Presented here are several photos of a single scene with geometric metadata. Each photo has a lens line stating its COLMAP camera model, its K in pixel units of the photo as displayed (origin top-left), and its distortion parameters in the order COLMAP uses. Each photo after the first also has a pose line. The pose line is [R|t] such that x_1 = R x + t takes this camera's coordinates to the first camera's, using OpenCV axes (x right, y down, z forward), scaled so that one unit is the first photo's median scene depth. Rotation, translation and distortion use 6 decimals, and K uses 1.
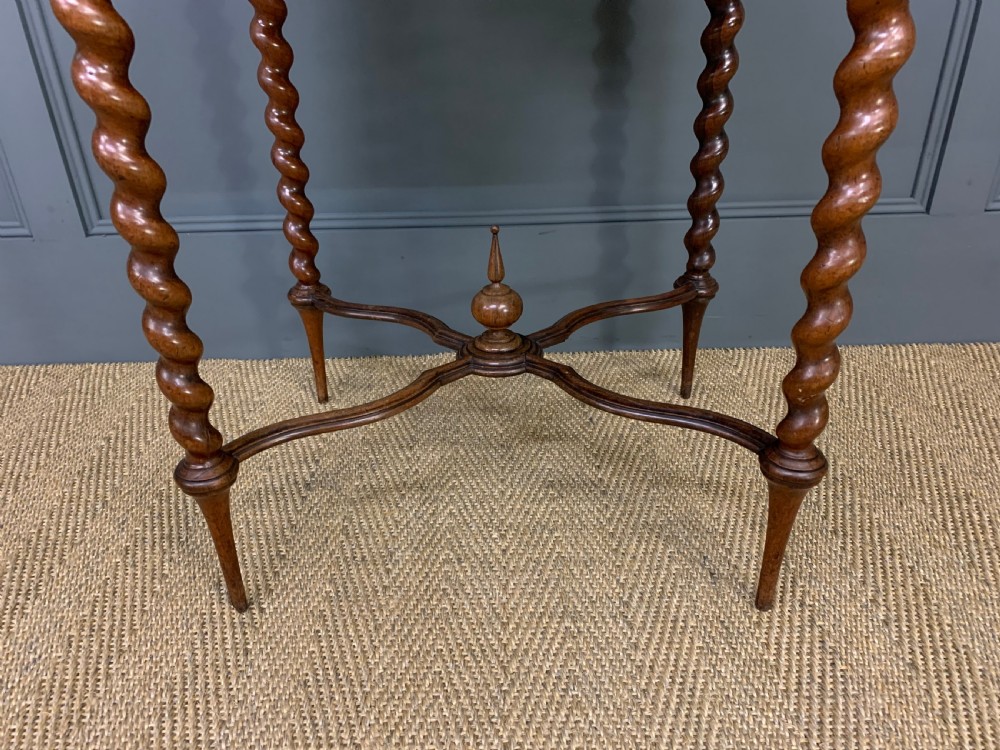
lens RADIAL K [[764.0, 0, 494.5], [0, 764.0, 373.2], [0, 0, 1]] dist [0.021996, -0.004892]
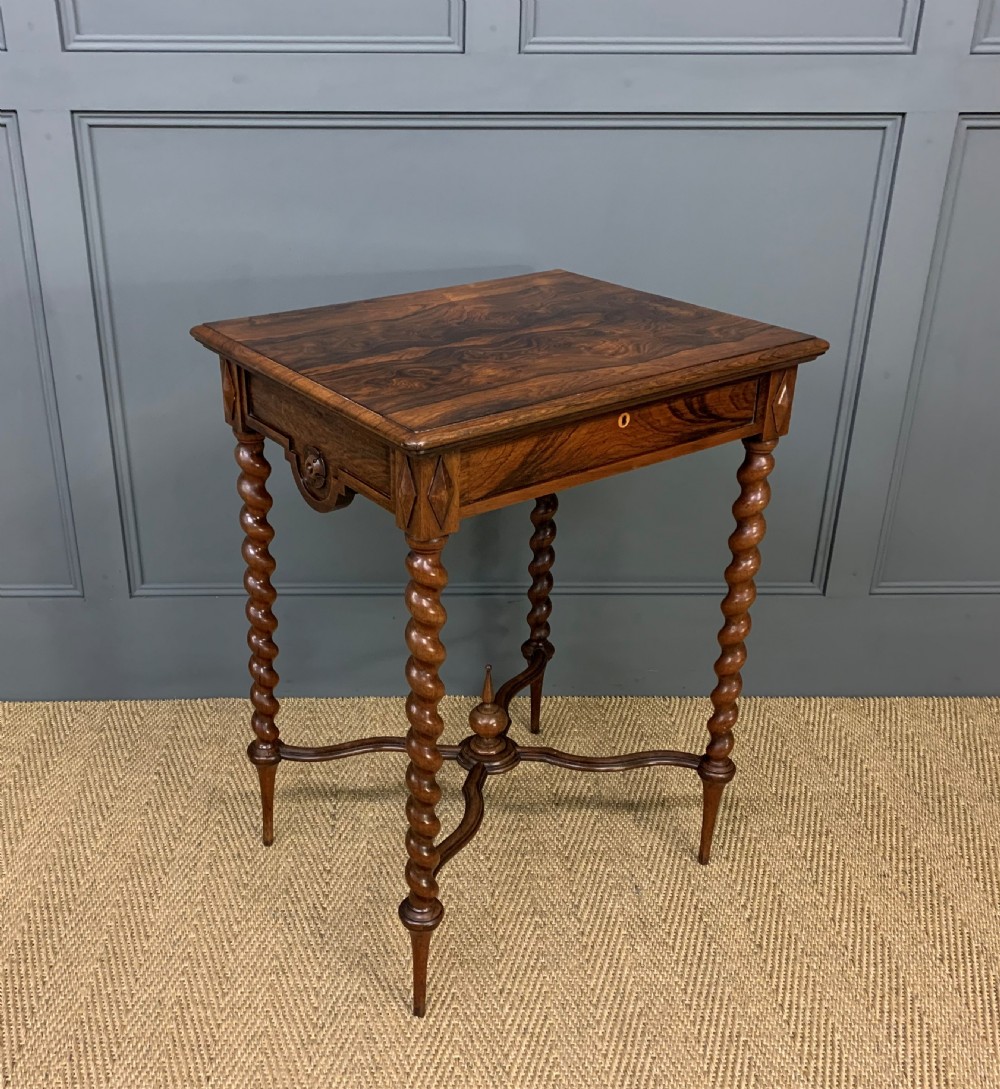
lens RADIAL K [[1142.1, 0, 436.4], [0, 1142.1, 527.6], [0, 0, 1]] dist [0.053499, -0.072193]
pose [[0.999011, 0.022108, 0.038588, -0.180967], [-0.019130, 0.996931, -0.075912, -0.228513], [-0.040148, 0.075099, 0.996368, -1.132679]]
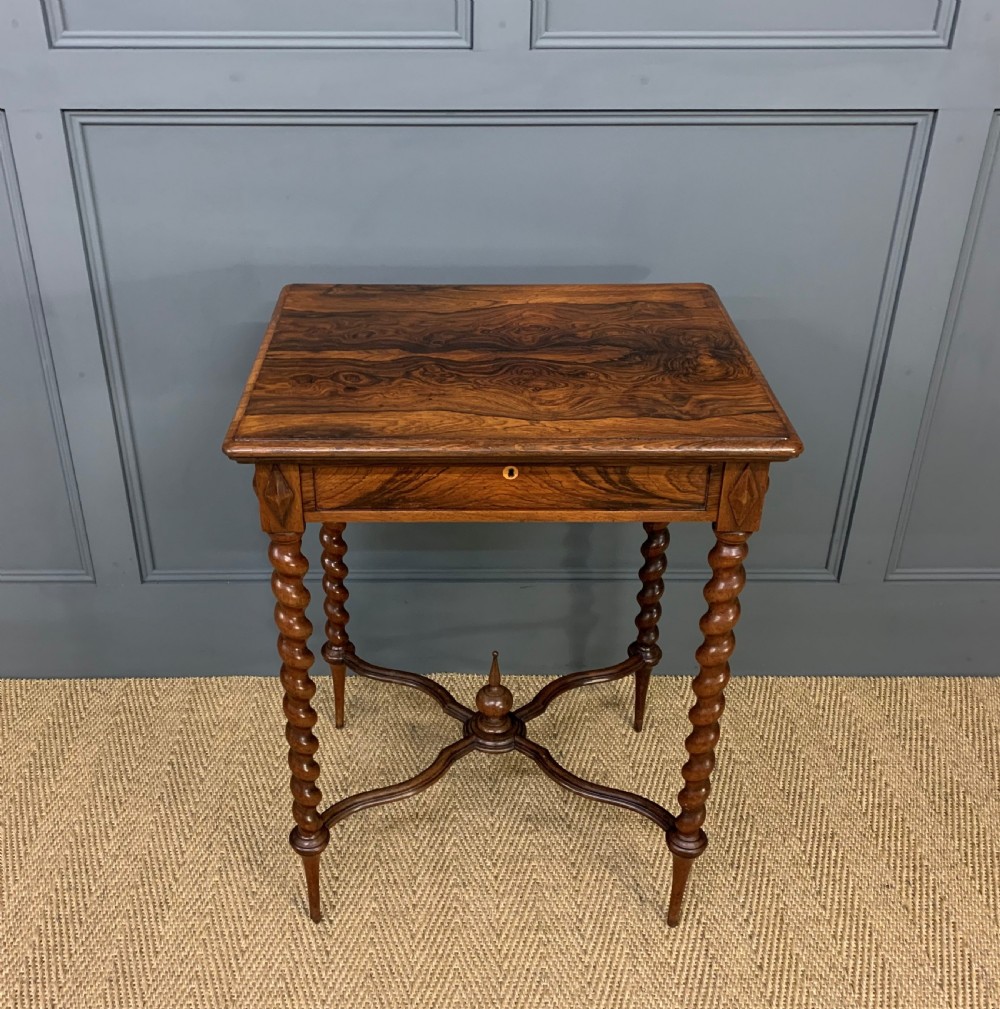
lens RADIAL K [[1108.6, 0, 459.9], [0, 1108.6, 475.5], [0, 0, 1]] dist [0.025493, -0.006168]
pose [[0.999345, 0.021422, 0.029149, -0.130583], [-0.021737, 0.999709, 0.010502, -0.530822], [-0.028916, -0.011128, 0.999520, -1.041798]]
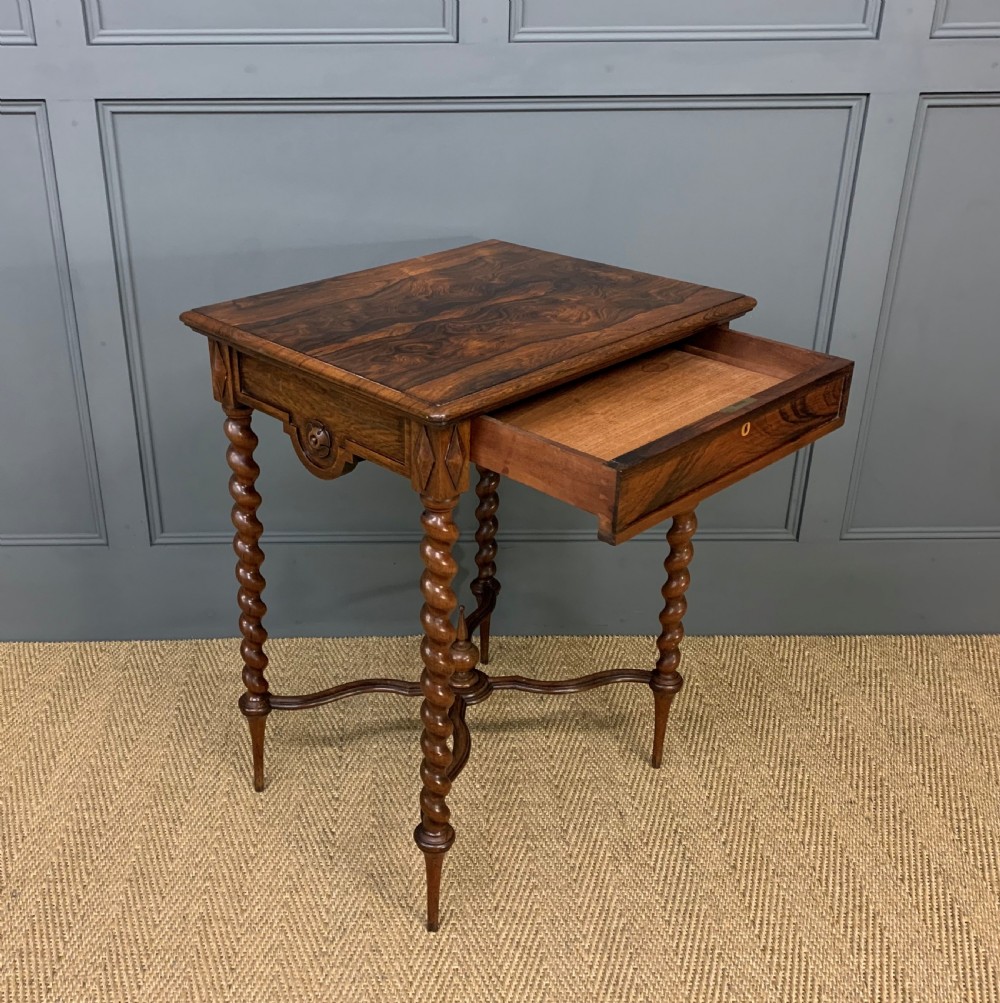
lens RADIAL K [[1108.6, 0, 419.9], [0, 1108.6, 474.6], [0, 0, 1]] dist [0.061422, -0.090173]
pose [[0.999525, 0.016878, 0.025778, -0.185641], [-0.015107, 0.997609, -0.067446, -0.253371], [-0.026855, 0.067025, 0.997390, -1.242364]]
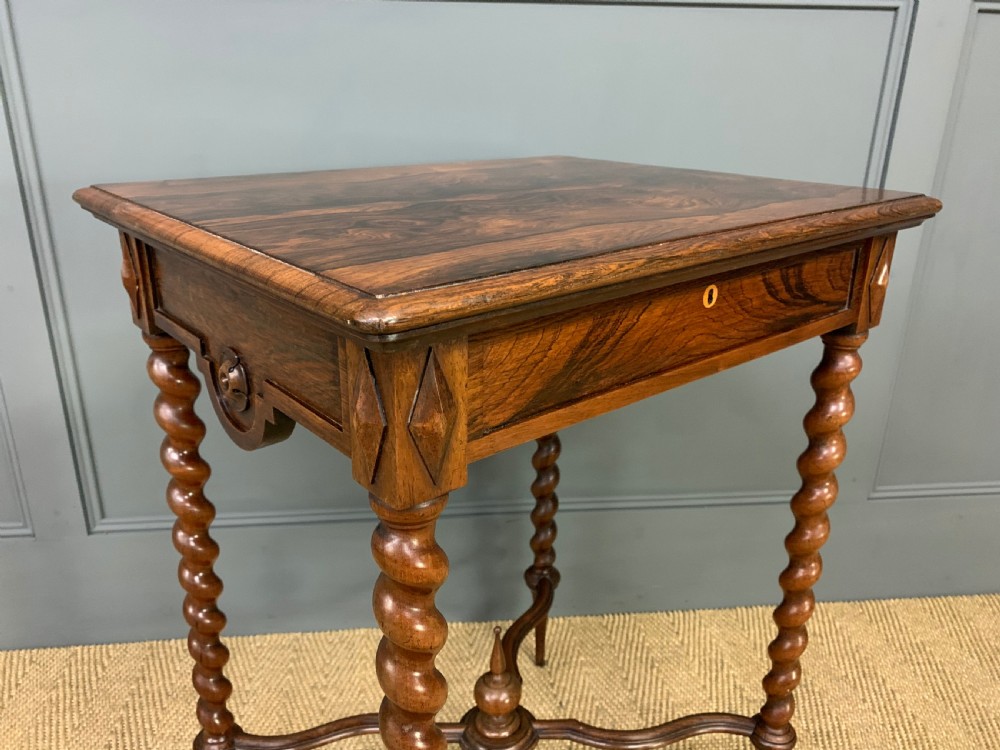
lens RADIAL K [[772.7, 0, 491.0], [0, 772.7, 372.4], [0, 0, 1]] dist [0.002687, 0.003661]
pose [[0.992858, 0.001160, 0.119299, -0.144223], [0.016330, 0.989220, -0.145525, -0.335102], [-0.118182, 0.146433, 0.982136, -0.228638]]
